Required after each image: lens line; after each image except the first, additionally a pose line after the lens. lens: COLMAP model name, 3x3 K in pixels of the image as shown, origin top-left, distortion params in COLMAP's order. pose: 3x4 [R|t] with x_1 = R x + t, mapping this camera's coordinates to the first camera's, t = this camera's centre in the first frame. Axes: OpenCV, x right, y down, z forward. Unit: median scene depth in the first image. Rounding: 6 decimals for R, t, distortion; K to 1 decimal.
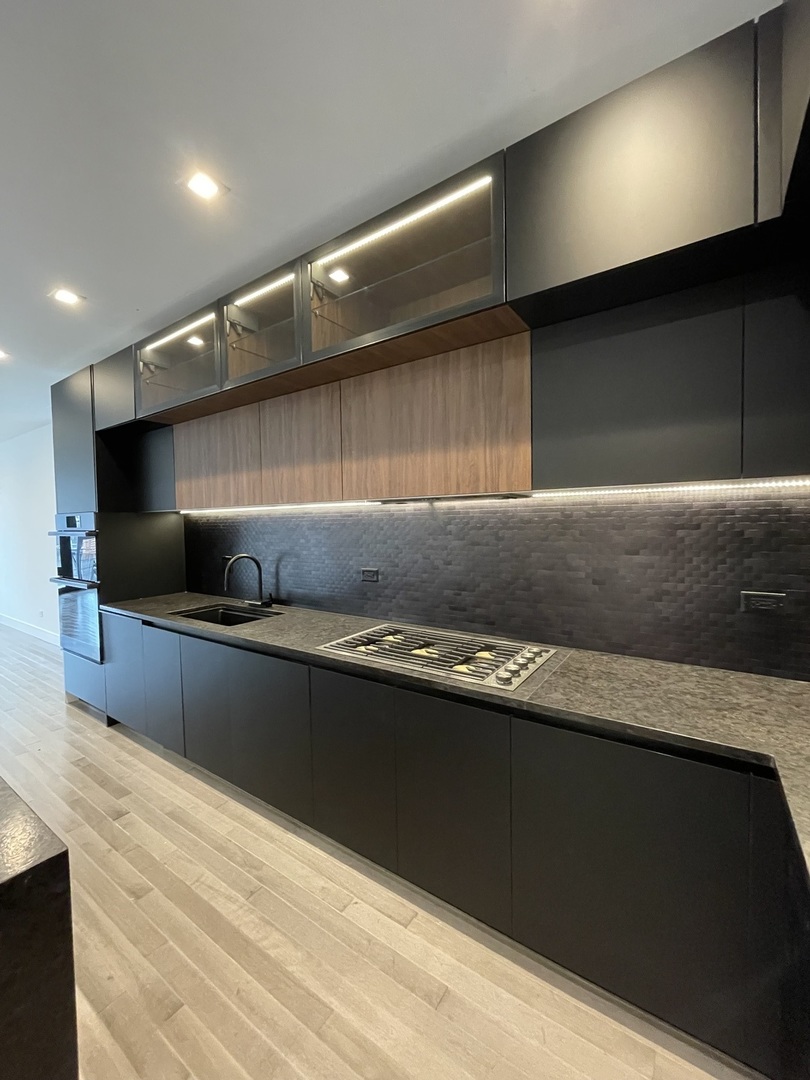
lens RADIAL K [[444.3, 0, 405.0], [0, 444.3, 540.0], [0, 0, 1]] dist [0.001534, -0.002843]
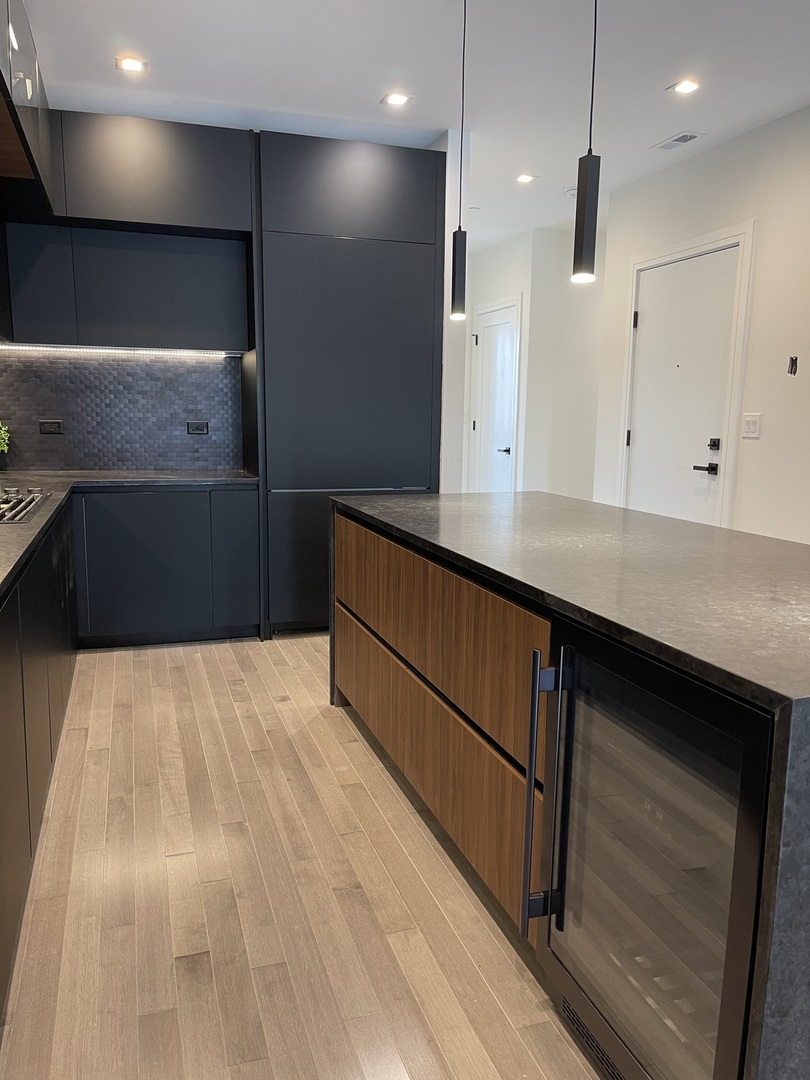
lens RADIAL K [[812.7, 0, 405.0], [0, 812.7, 540.0], [0, 0, 1]] dist [0.000468, 0.000483]
pose [[-0.803662, -0.092308, 0.587884, -1.864961], [0.022718, 0.982417, 0.185312, 0.052394], [-0.594653, 0.162284, -0.787434, 2.138031]]
